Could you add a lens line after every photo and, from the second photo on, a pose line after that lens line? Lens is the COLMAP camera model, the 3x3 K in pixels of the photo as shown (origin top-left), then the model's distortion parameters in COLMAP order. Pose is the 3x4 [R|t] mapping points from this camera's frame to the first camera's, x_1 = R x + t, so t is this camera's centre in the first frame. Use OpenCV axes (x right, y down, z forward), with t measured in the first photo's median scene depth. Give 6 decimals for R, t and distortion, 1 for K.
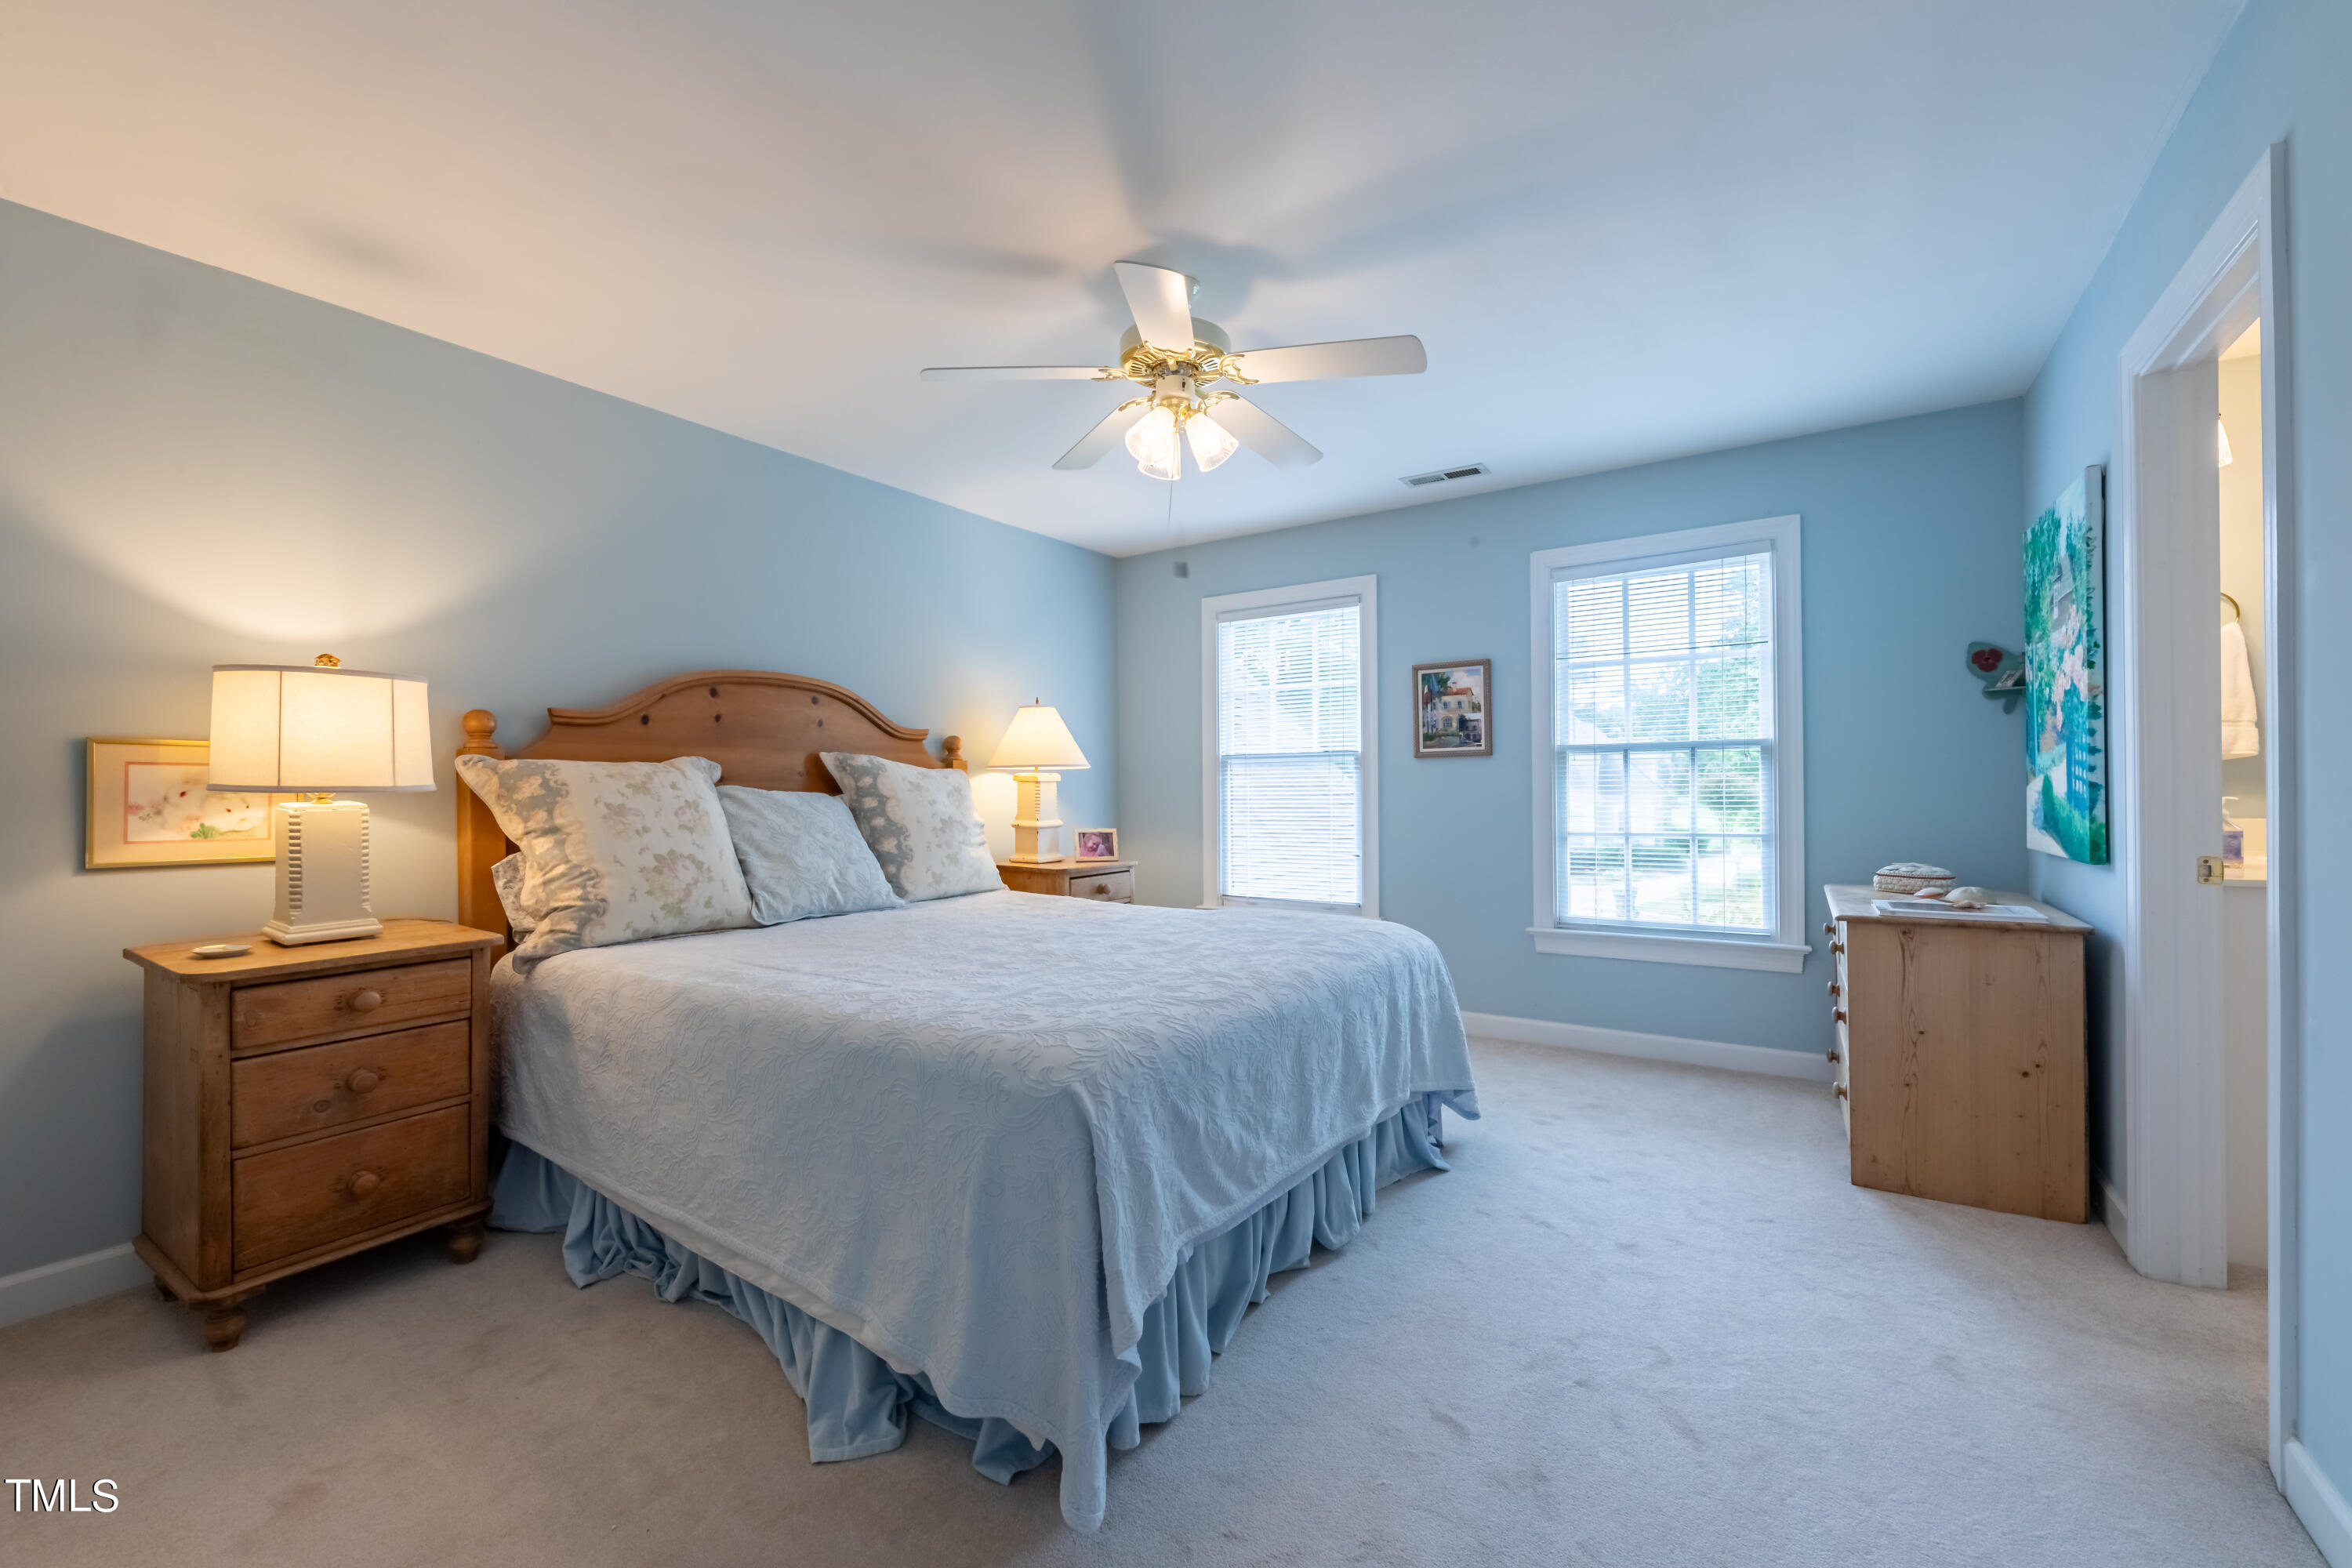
lens RADIAL K [[938.8, 0, 1185.1], [0, 938.8, 776.5], [0, 0, 1]] dist [0.005651, -0.002564]
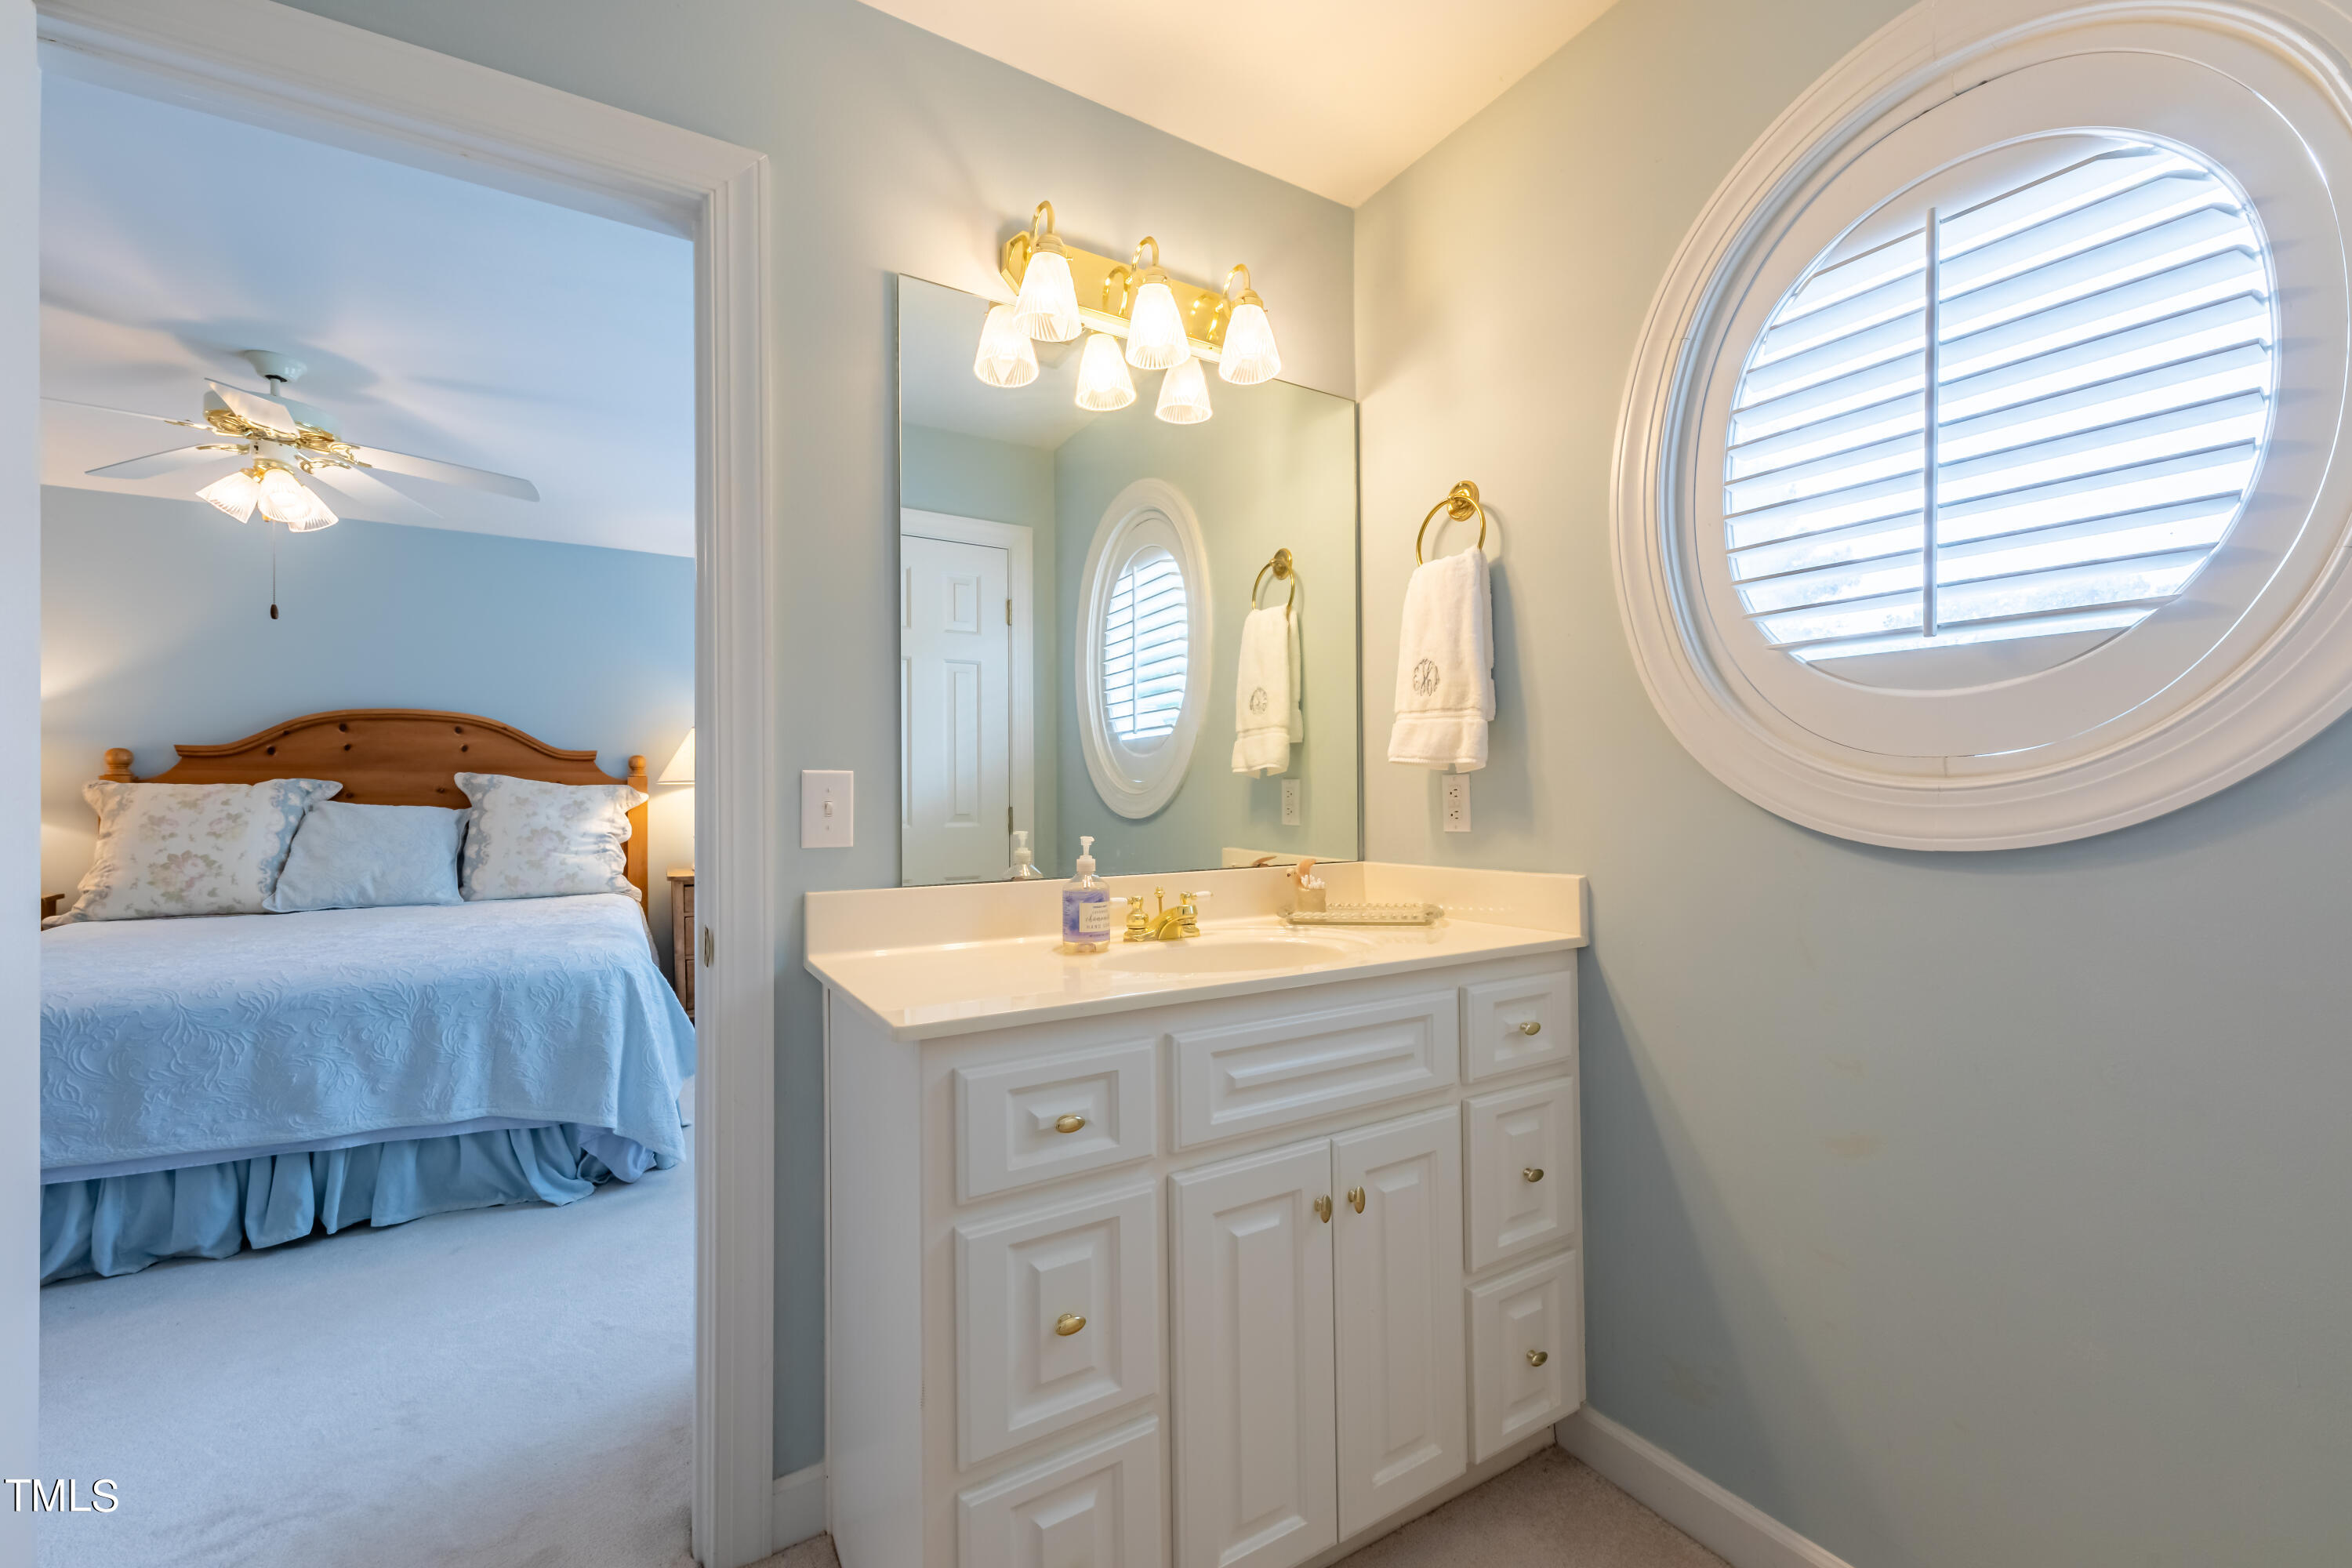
lens RADIAL K [[938.8, 0, 1182.6], [0, 938.8, 784.7], [0, 0, 1]] dist [0.005651, -0.002564]
pose [[0.908860, -0.004911, -0.417073, 1.122563], [0.006064, 0.999981, 0.001438, -0.007603], [0.417058, -0.003836, 0.908872, 0.335305]]
